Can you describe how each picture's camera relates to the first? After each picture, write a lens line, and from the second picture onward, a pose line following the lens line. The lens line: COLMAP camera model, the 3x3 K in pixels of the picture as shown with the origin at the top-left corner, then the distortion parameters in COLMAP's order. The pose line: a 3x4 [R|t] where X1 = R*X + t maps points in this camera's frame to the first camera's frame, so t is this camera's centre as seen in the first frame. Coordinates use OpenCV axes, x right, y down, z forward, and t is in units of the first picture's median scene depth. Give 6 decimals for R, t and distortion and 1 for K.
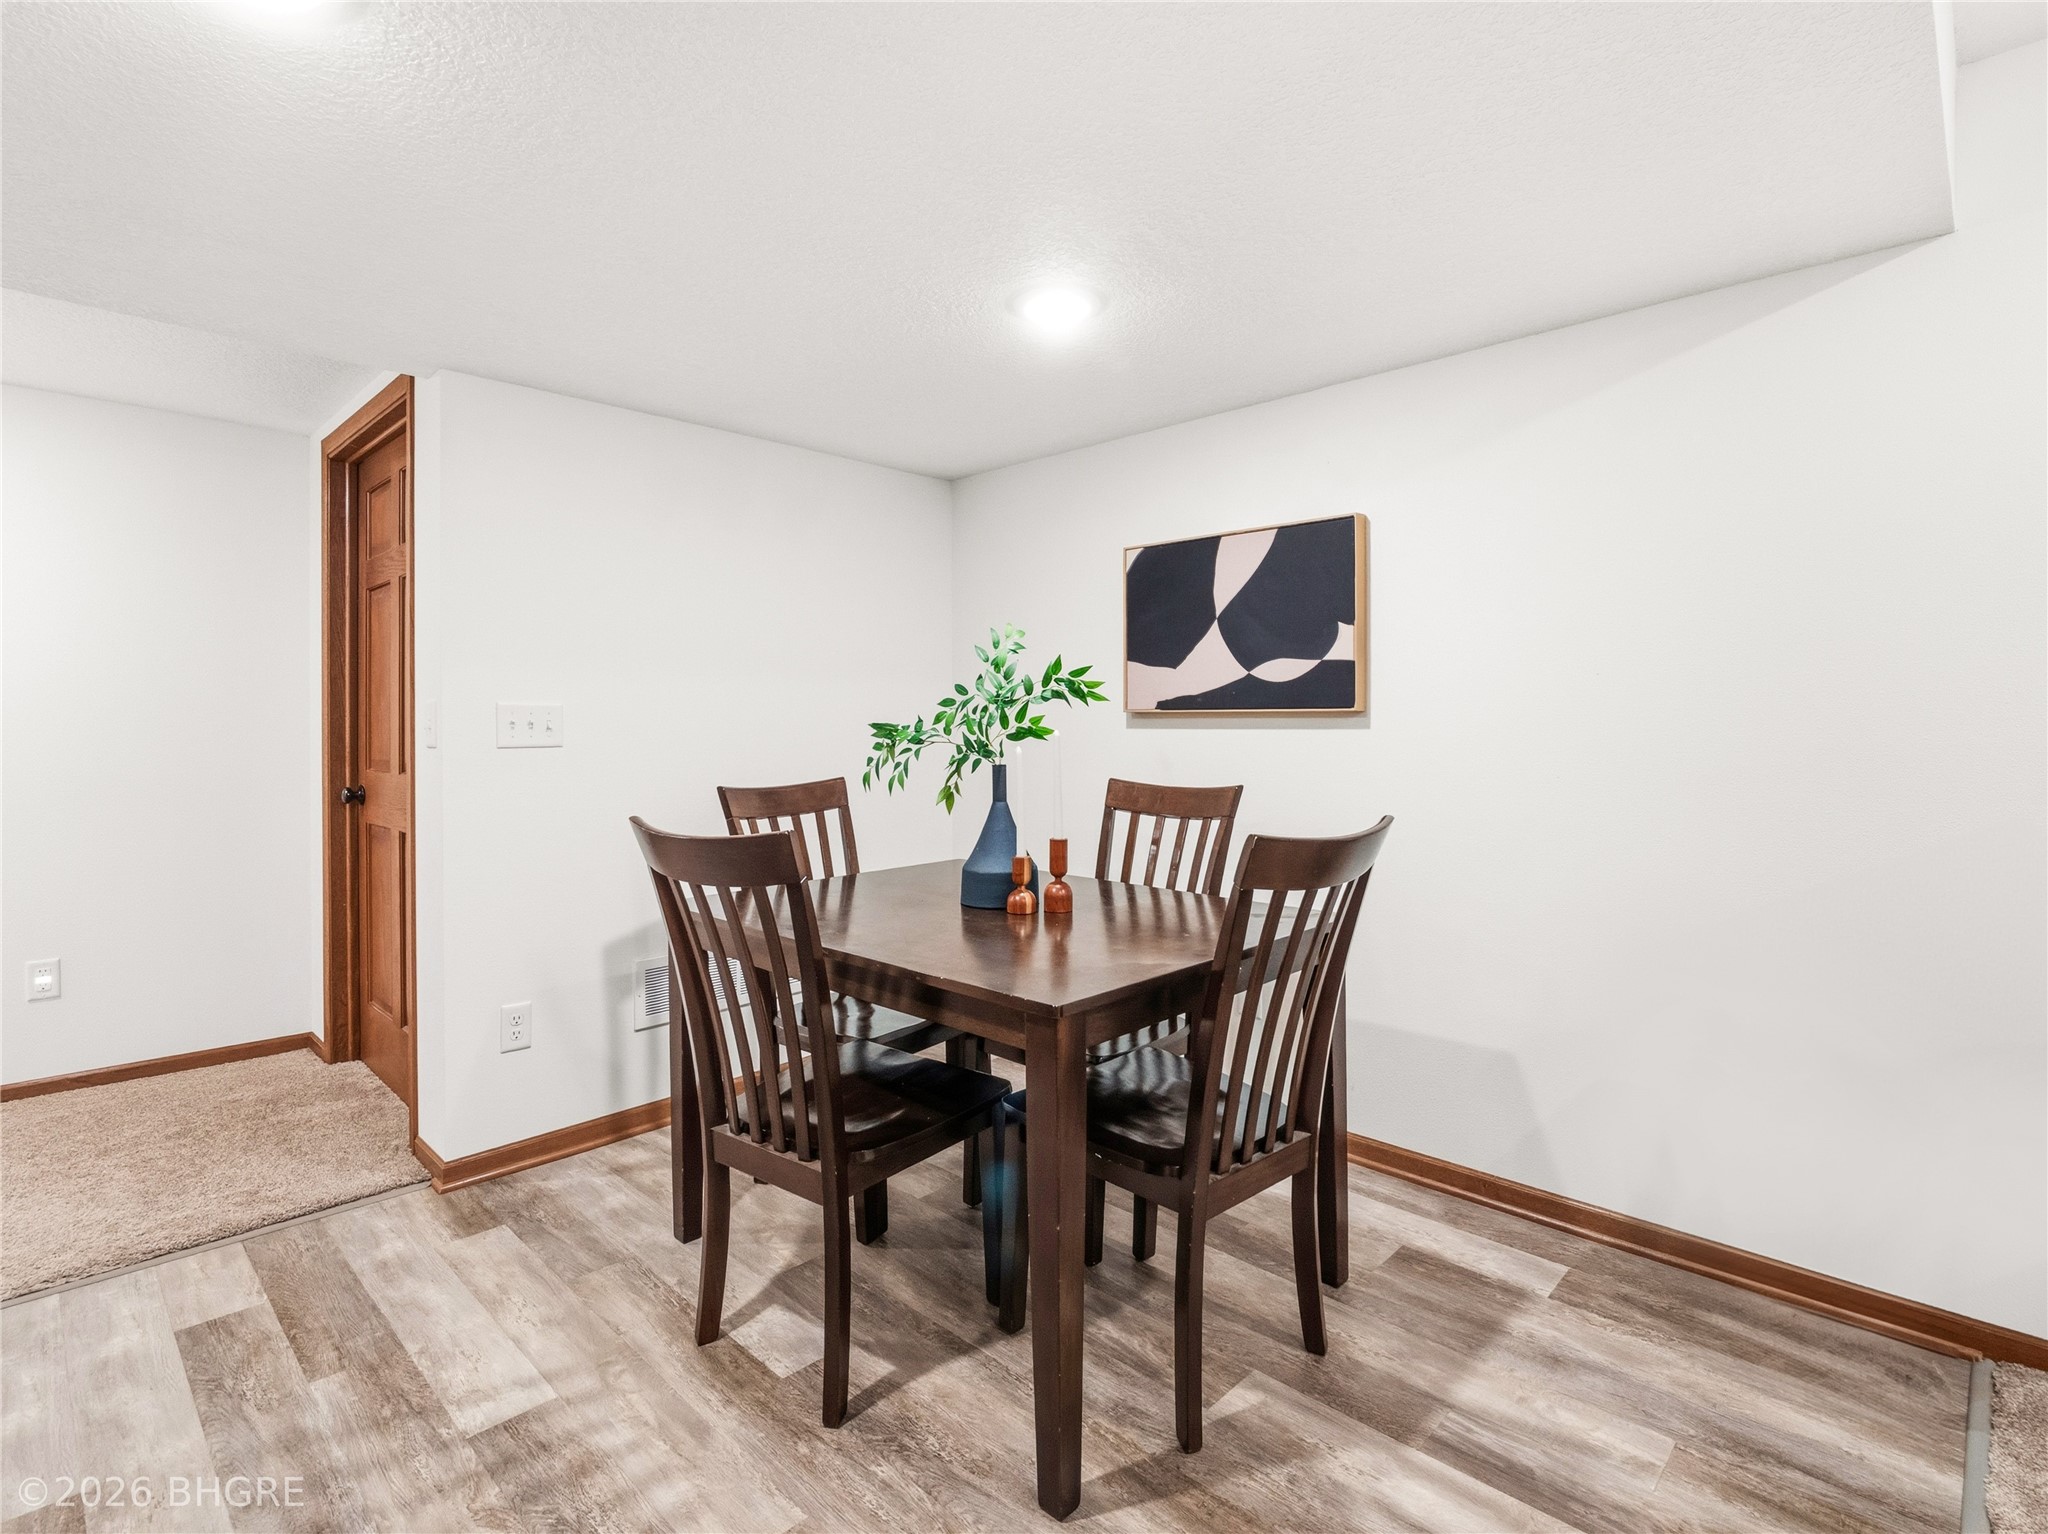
lens RADIAL K [[1022.3, 0, 1039.6], [0, 1022.3, 717.5], [0, 0, 1]] dist [-0.009654, -0.000543]
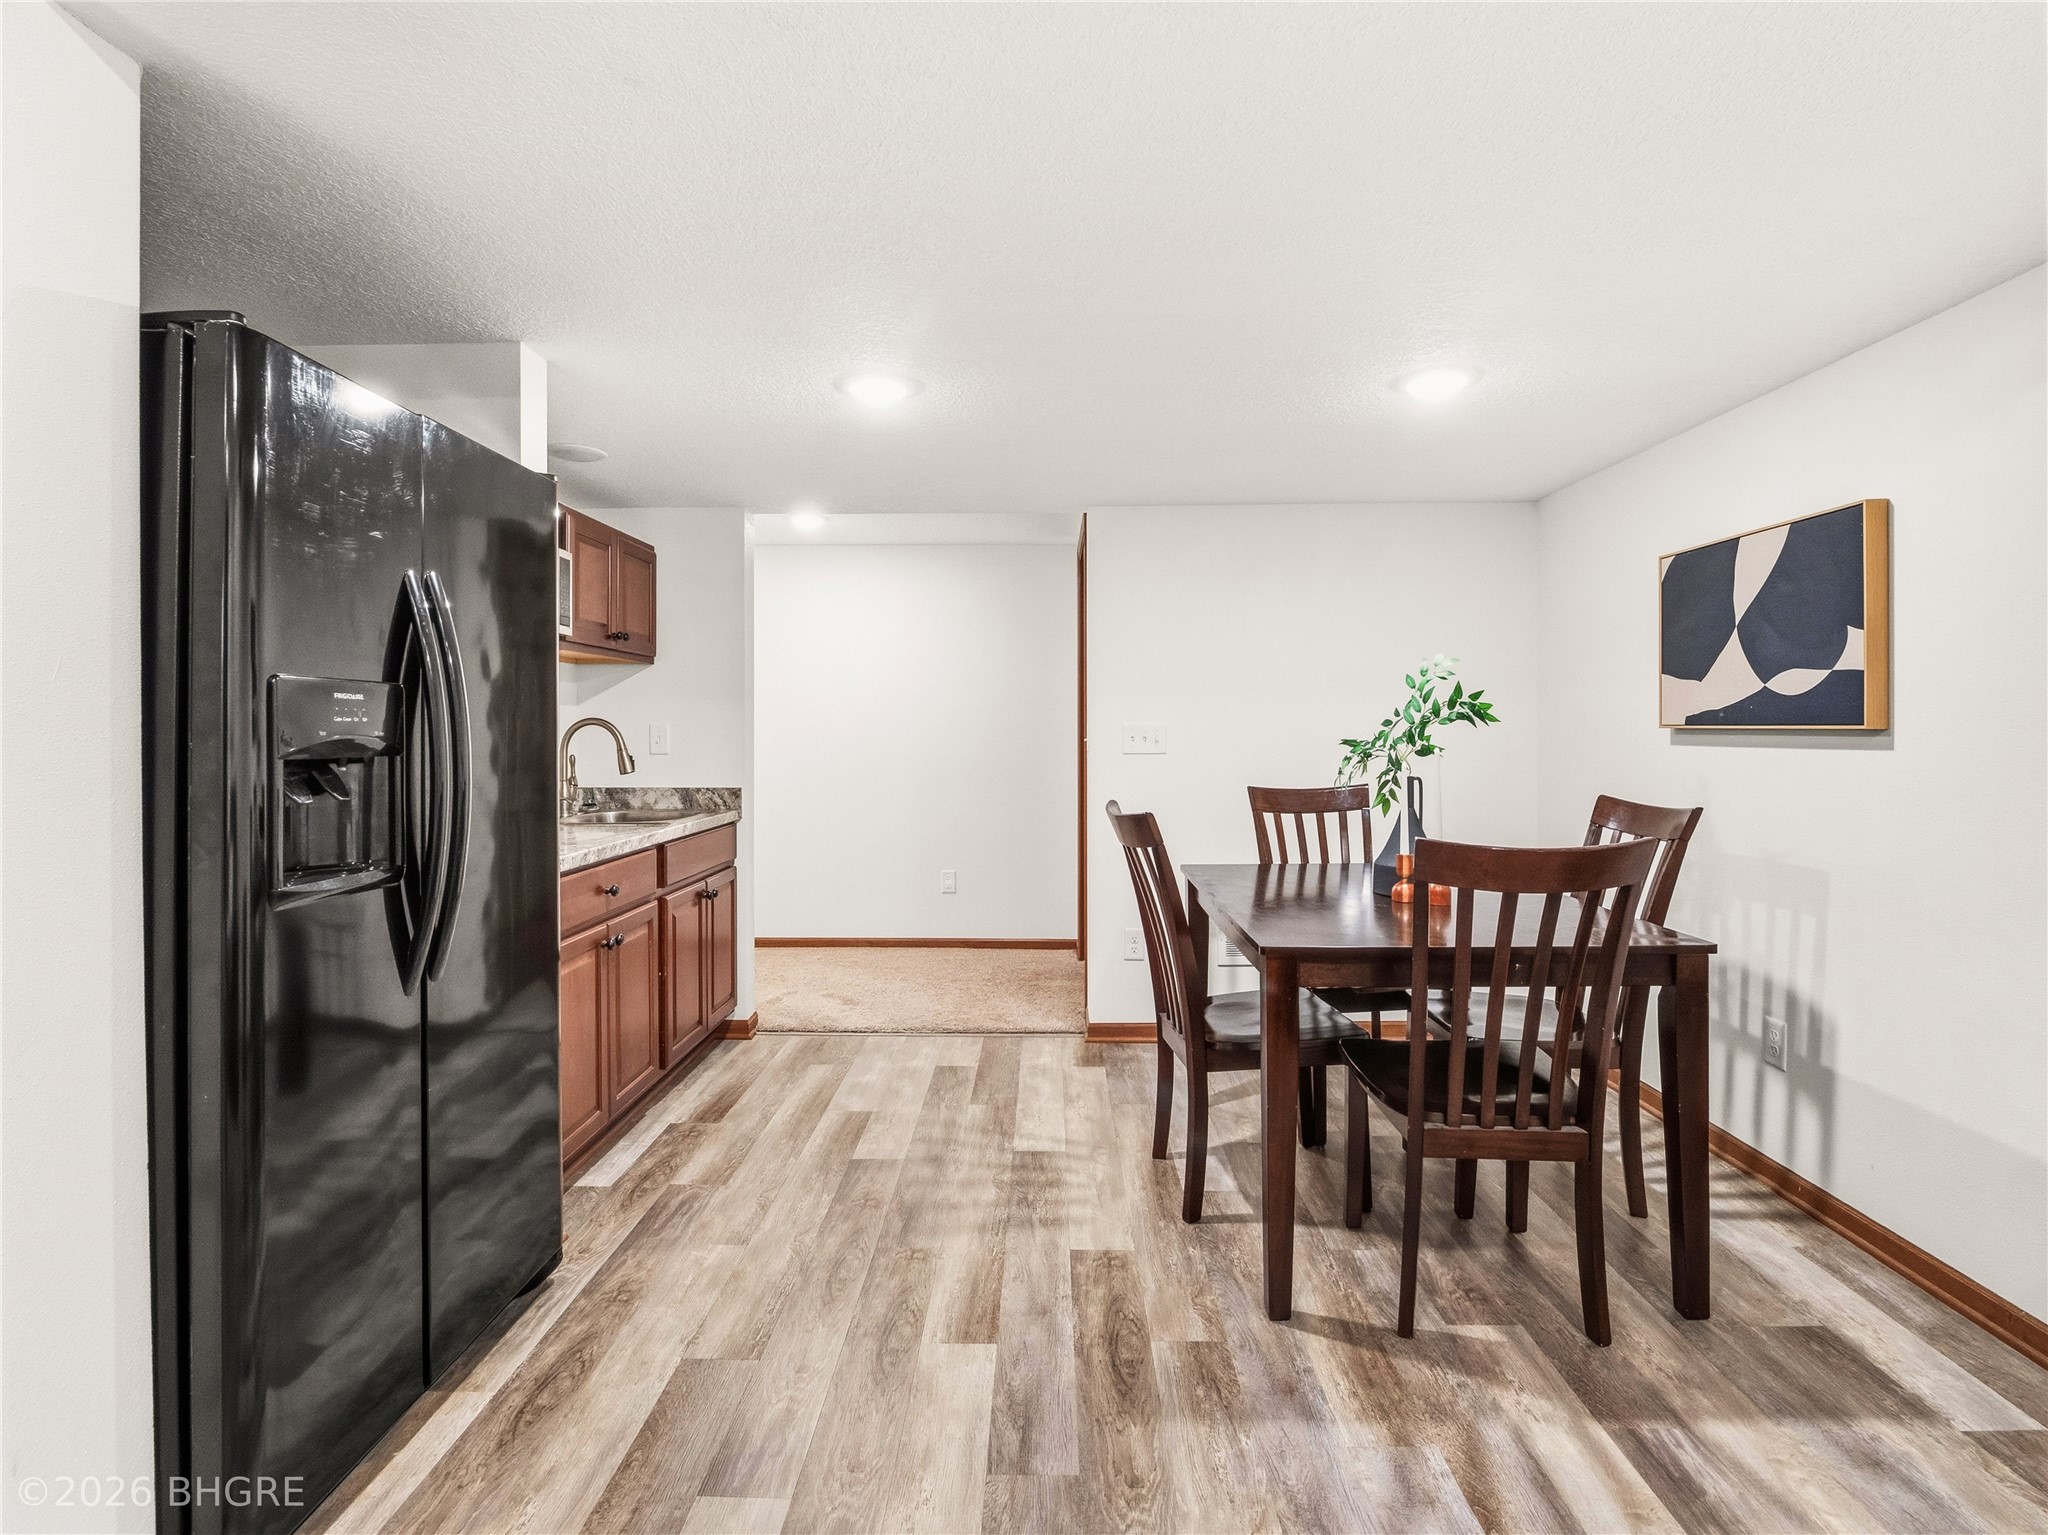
lens RADIAL K [[1005.0, 0, 1024.3], [0, 1005.0, 736.8], [0, 0, 1]] dist [-0.004342, -0.000163]
pose [[0.678695, 0.004652, -0.734406, 0.502206], [0.006059, 0.999910, 0.011933, -0.015694], [0.734395, -0.012549, 0.678606, -0.106088]]
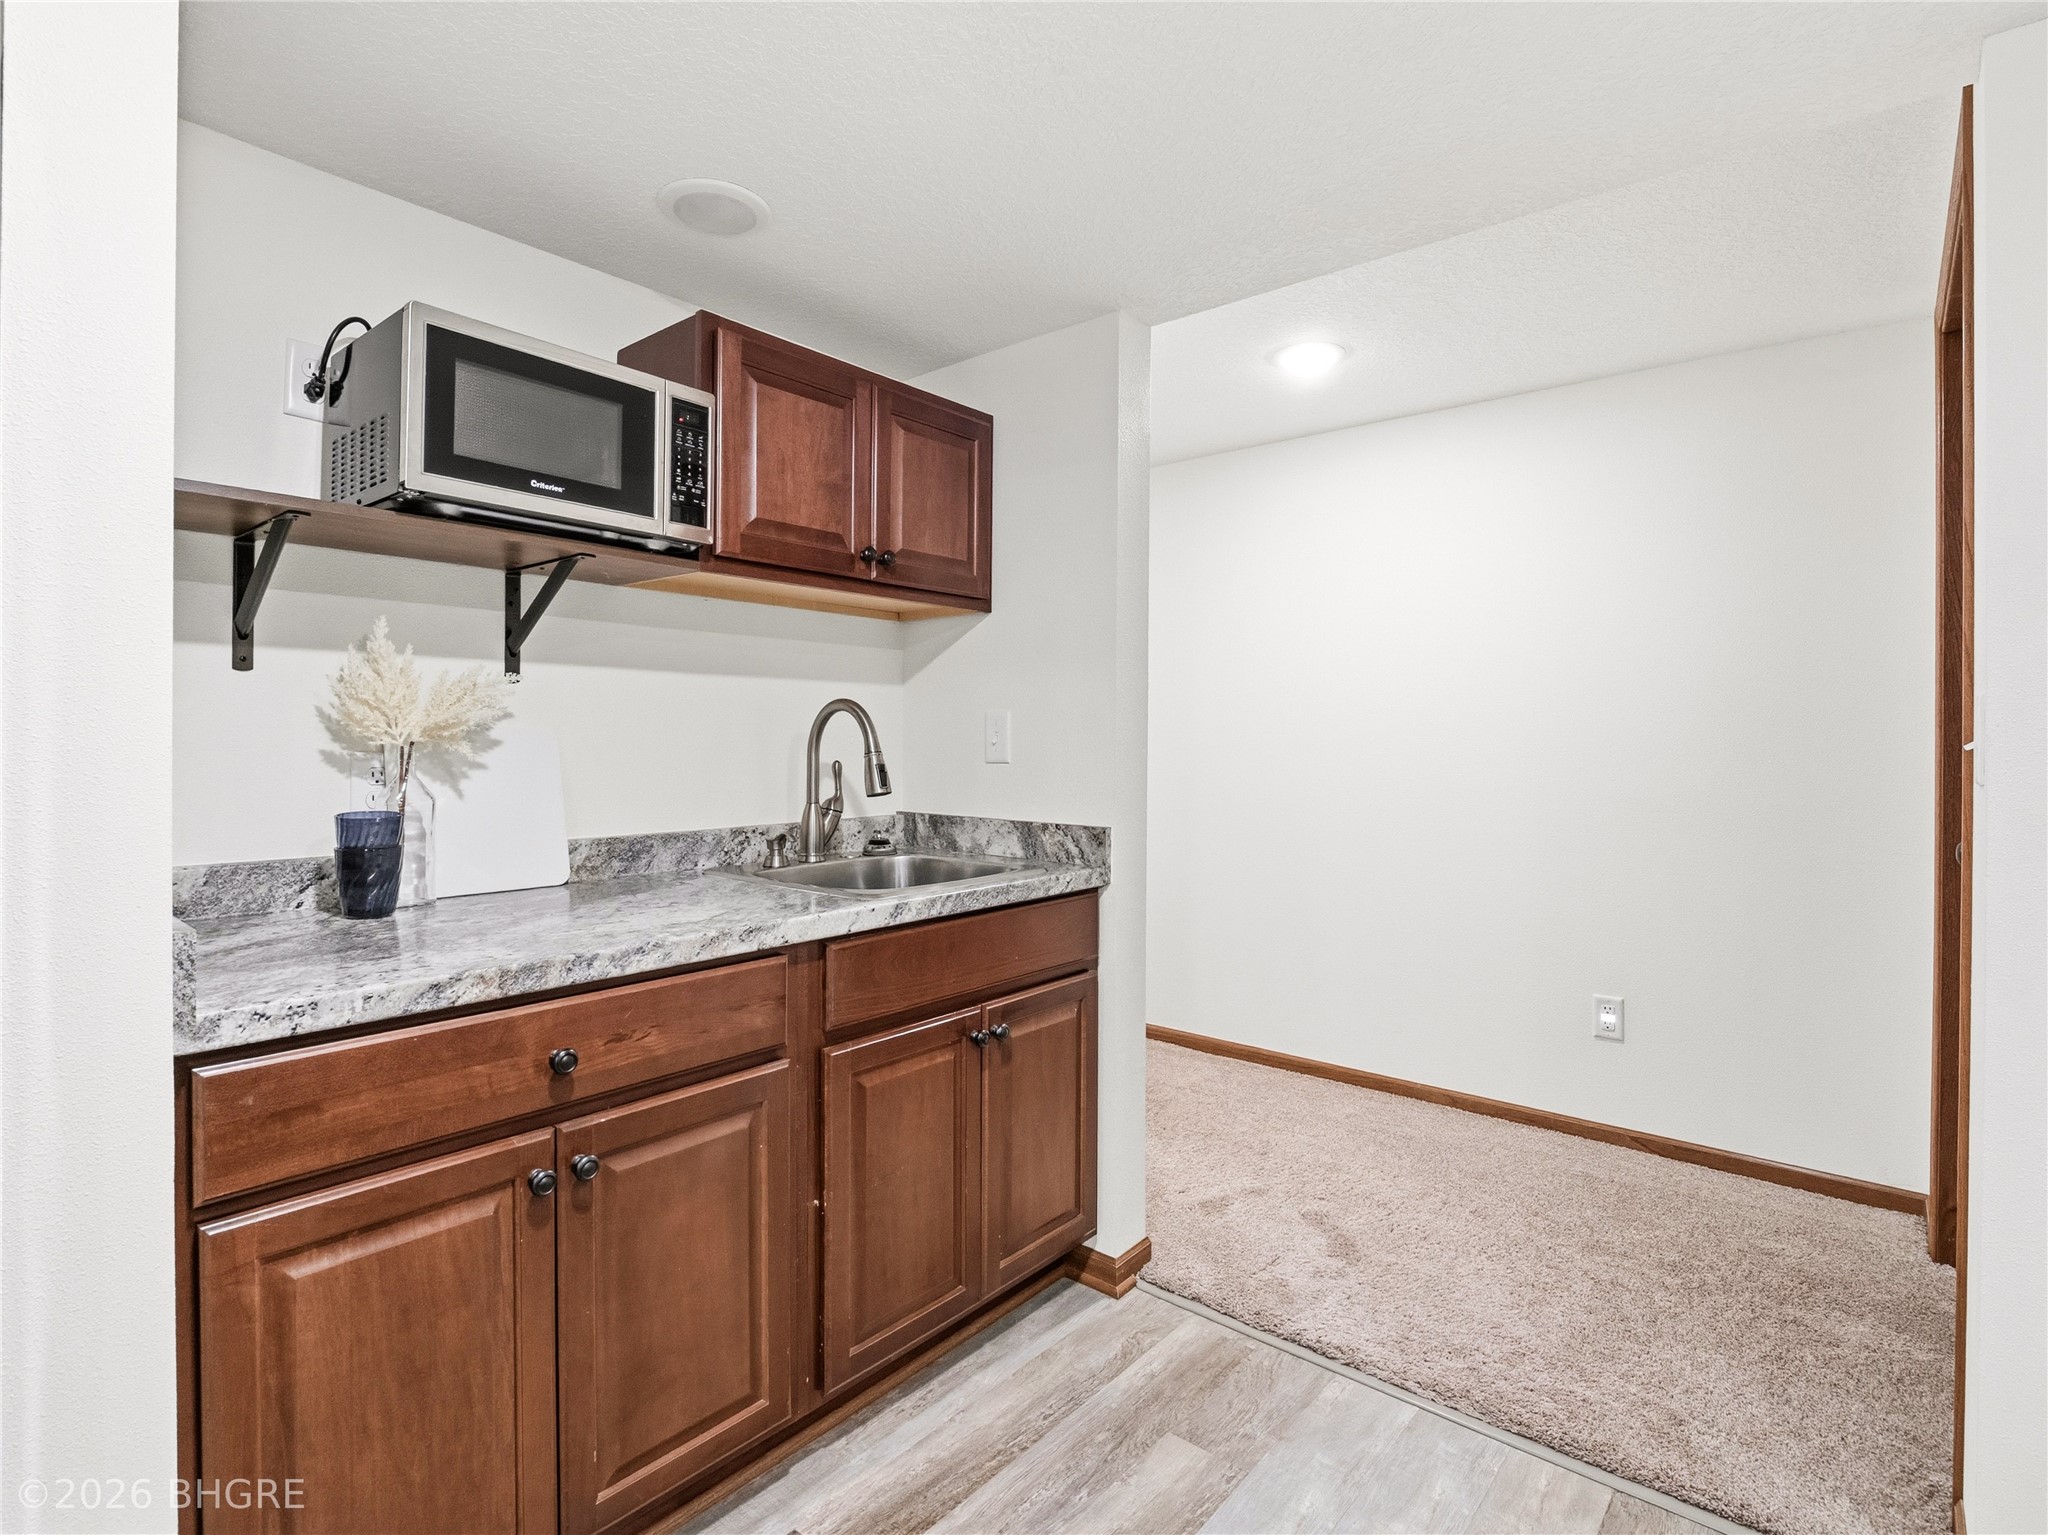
lens RADIAL K [[1025.5, 0, 1026.6], [0, 1025.5, 737.2], [0, 0, 1]] dist [-0.002185, 0.000531]
pose [[0.072683, -0.000078, -0.997355, -0.117601], [-0.001008, 0.999999, -0.000152, 0.004359], [0.997355, 0.001017, 0.072683, 0.530612]]
